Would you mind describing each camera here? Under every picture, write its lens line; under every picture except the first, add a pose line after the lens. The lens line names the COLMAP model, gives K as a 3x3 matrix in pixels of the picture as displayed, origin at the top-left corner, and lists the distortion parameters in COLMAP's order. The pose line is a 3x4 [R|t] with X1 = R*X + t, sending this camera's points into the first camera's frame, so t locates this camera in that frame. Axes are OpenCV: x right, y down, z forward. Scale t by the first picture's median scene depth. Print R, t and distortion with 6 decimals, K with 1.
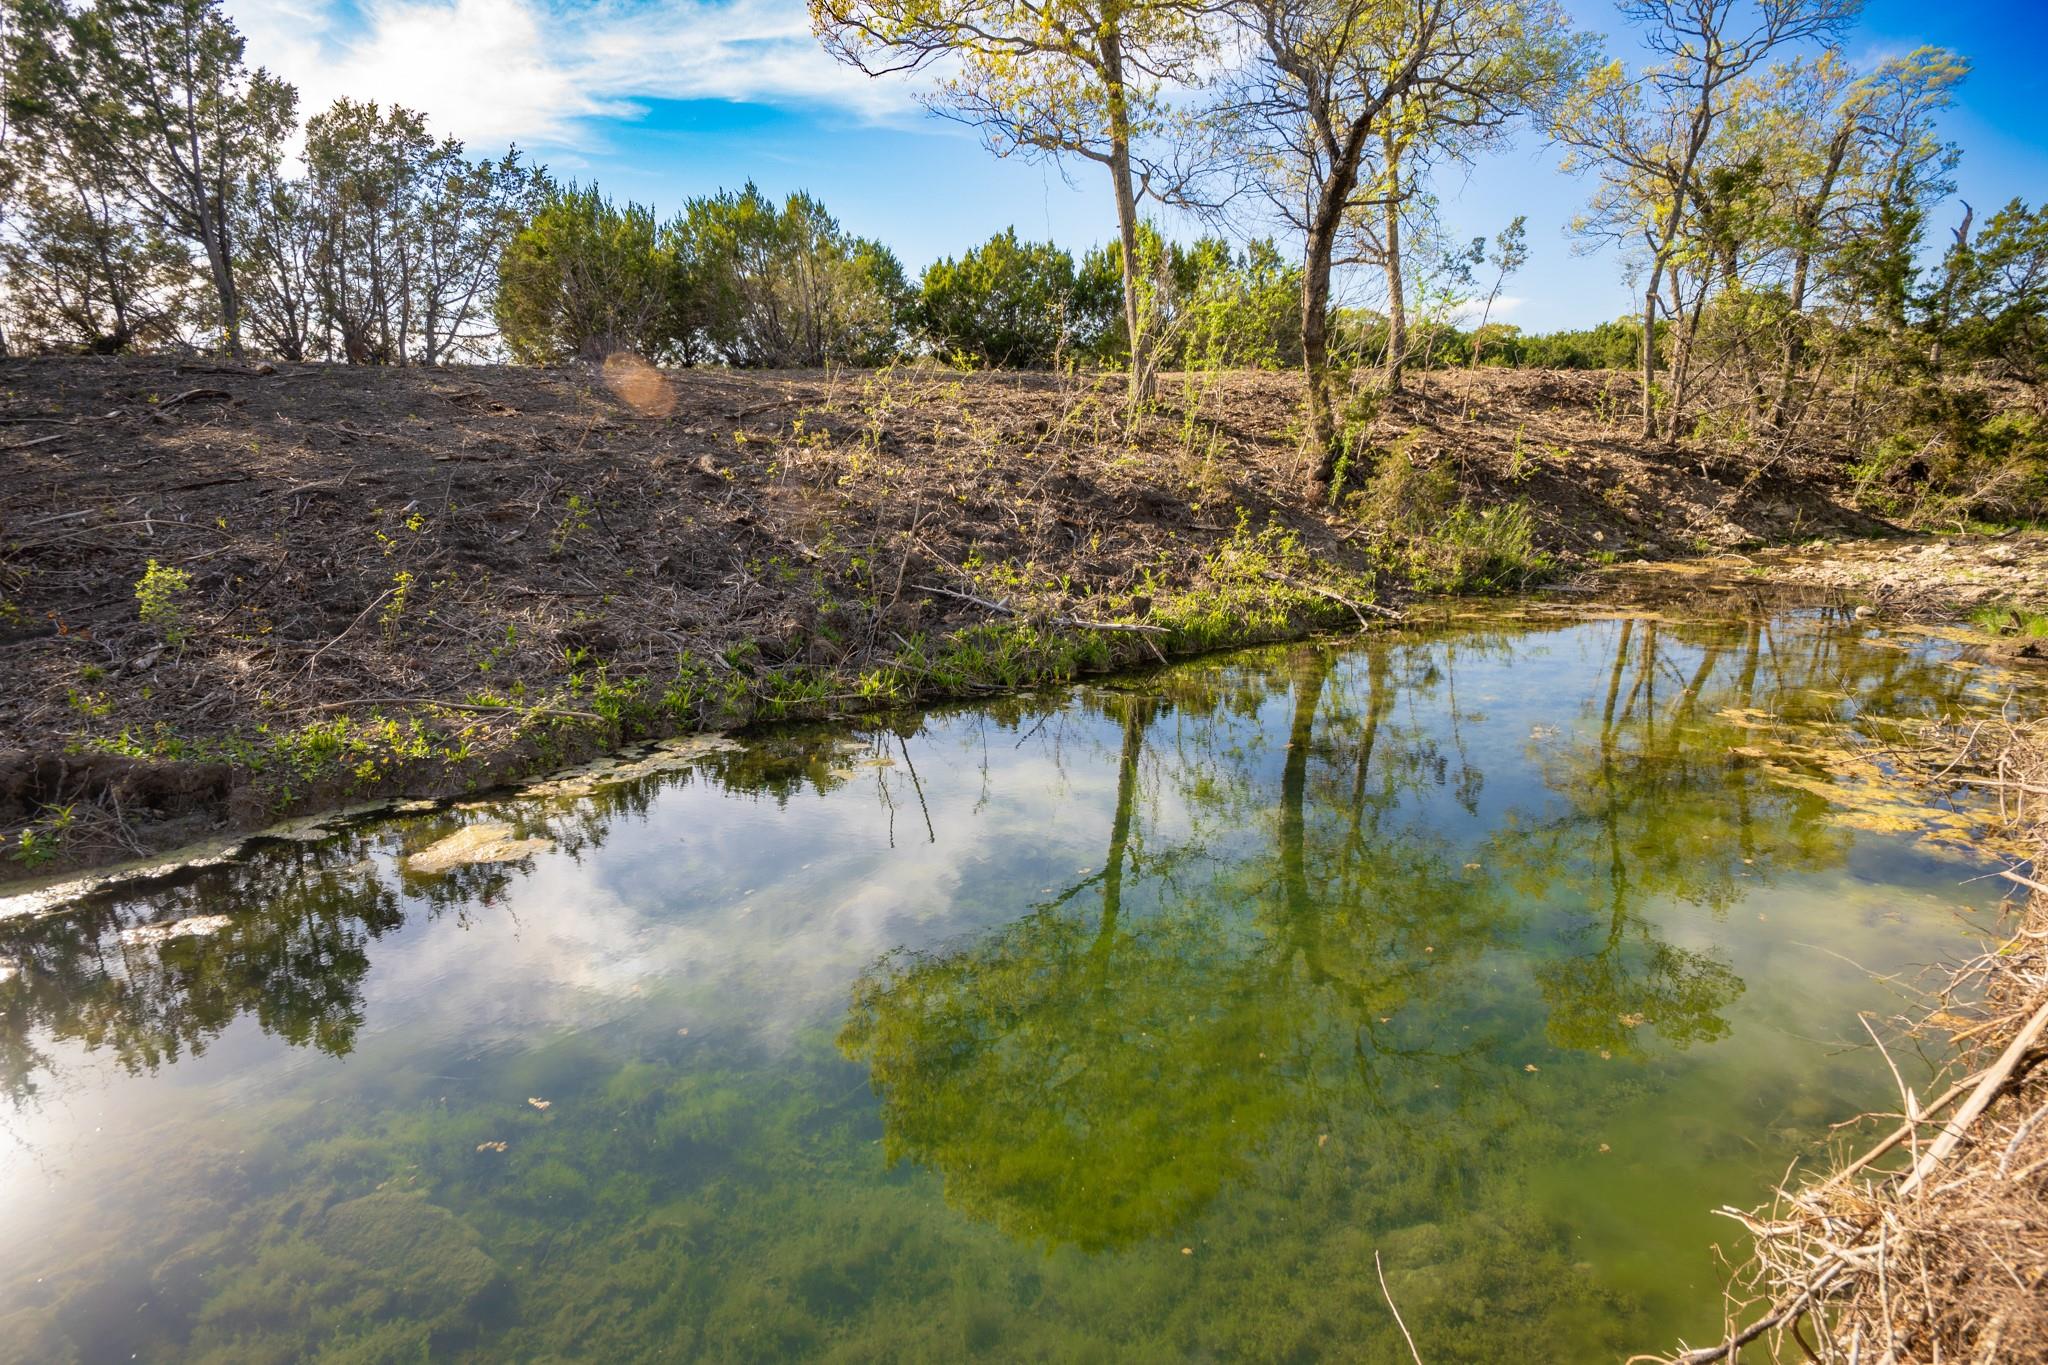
lens RADIAL K [[1132.2, 0, 1022.4], [0, 1132.2, 682.1], [0, 0, 1]] dist [-0.005760, -0.000061]
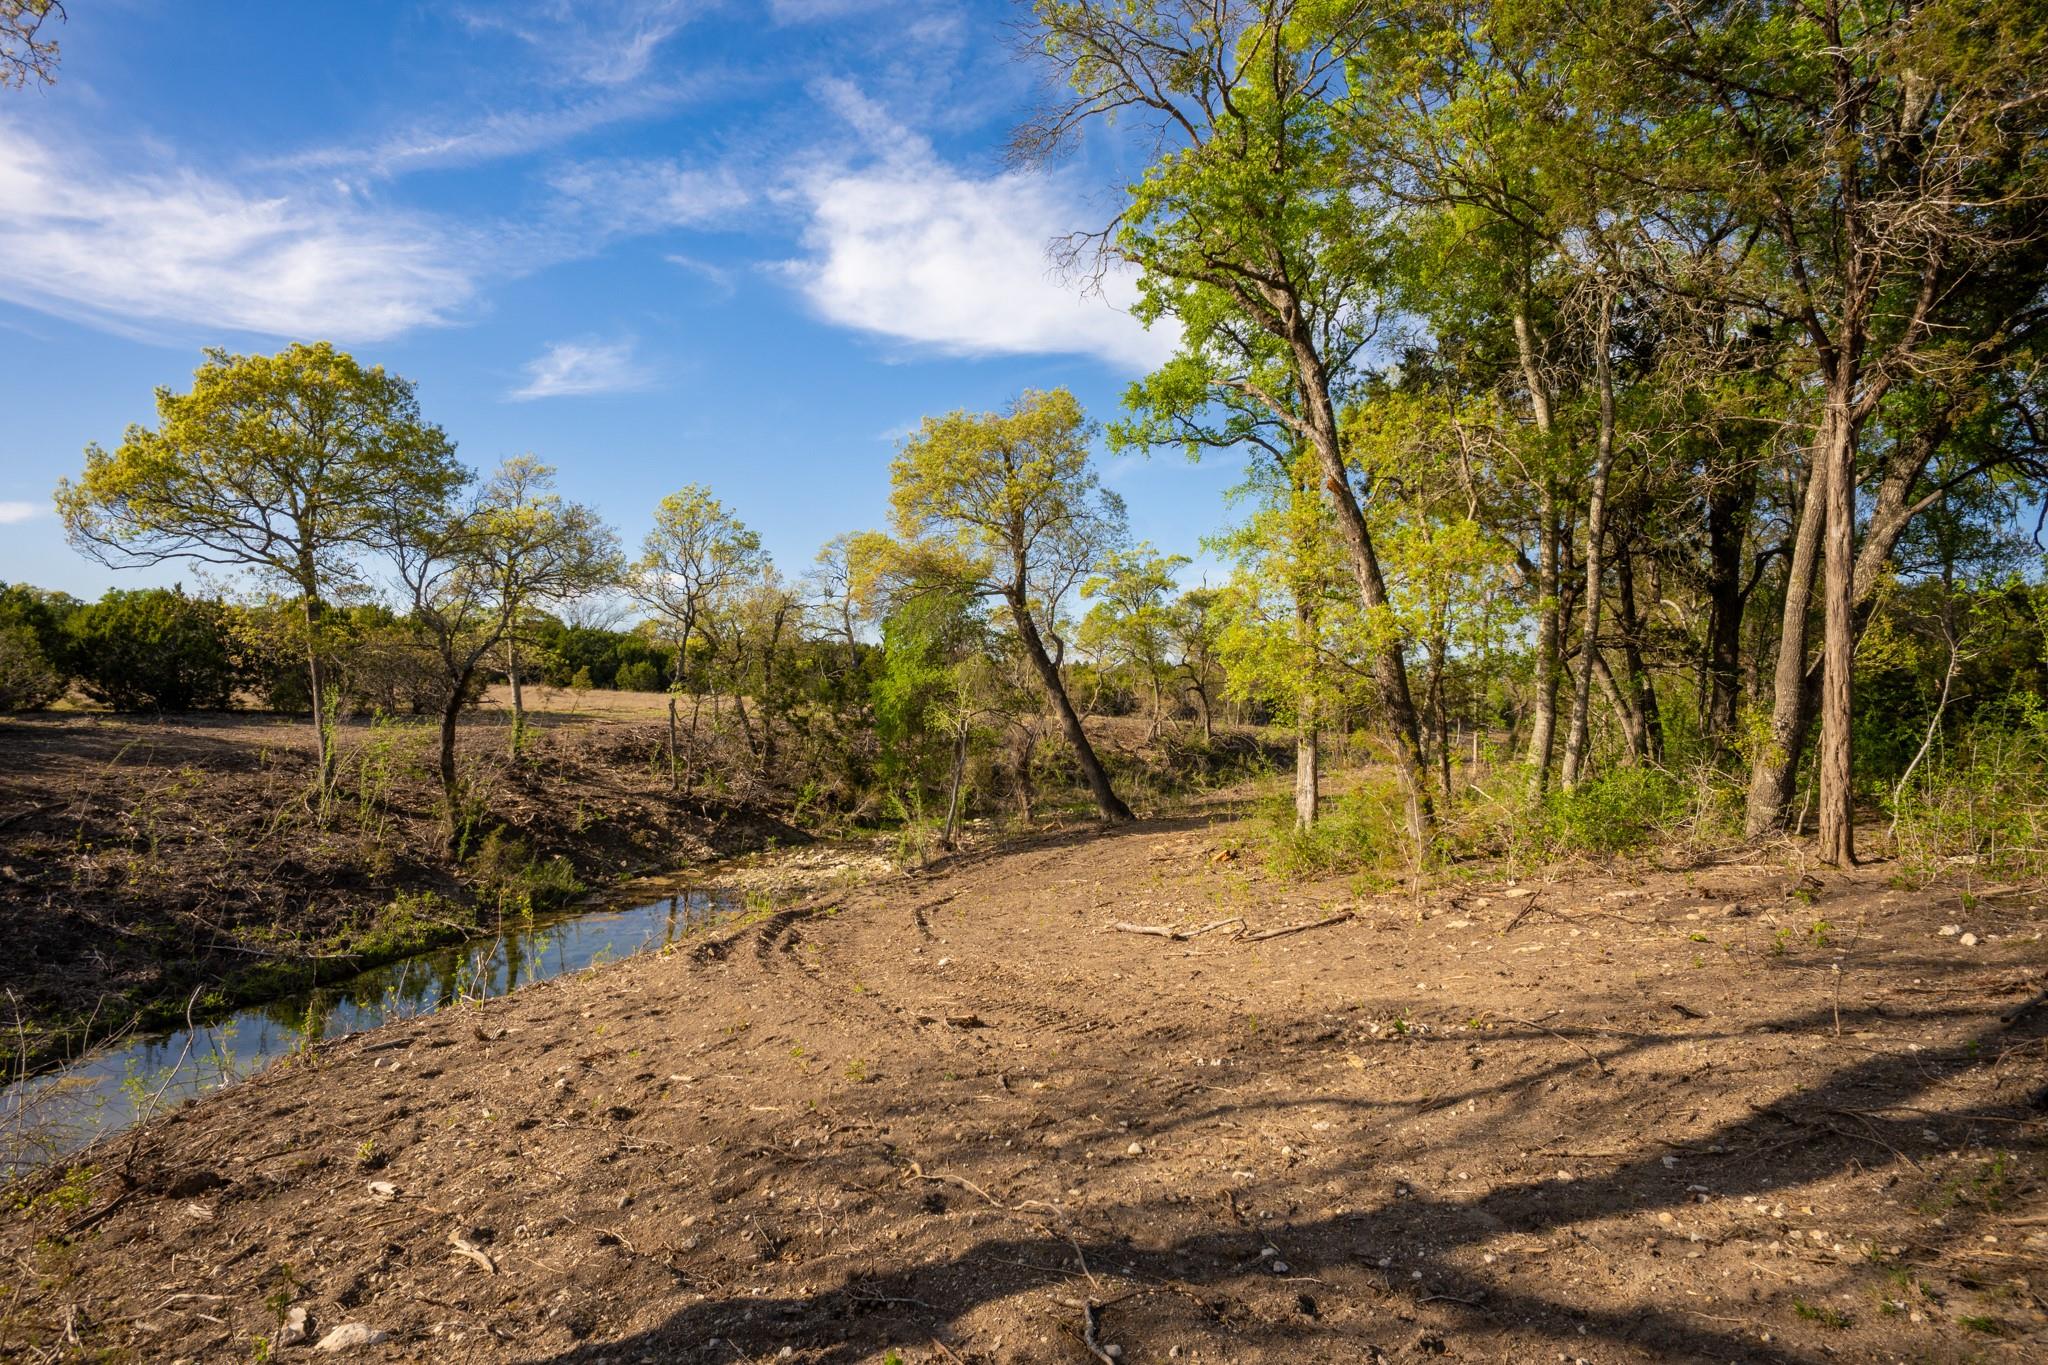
lens RADIAL K [[1132.2, 0, 1017.6], [0, 1132.2, 682.5], [0, 0, 1]] dist [-0.005760, -0.000061]
pose [[0.776297, 0.032052, 0.629552, -0.173493], [0.107608, 0.977309, -0.182449, -0.017891], [-0.621115, 0.209379, 0.755233, -0.962122]]
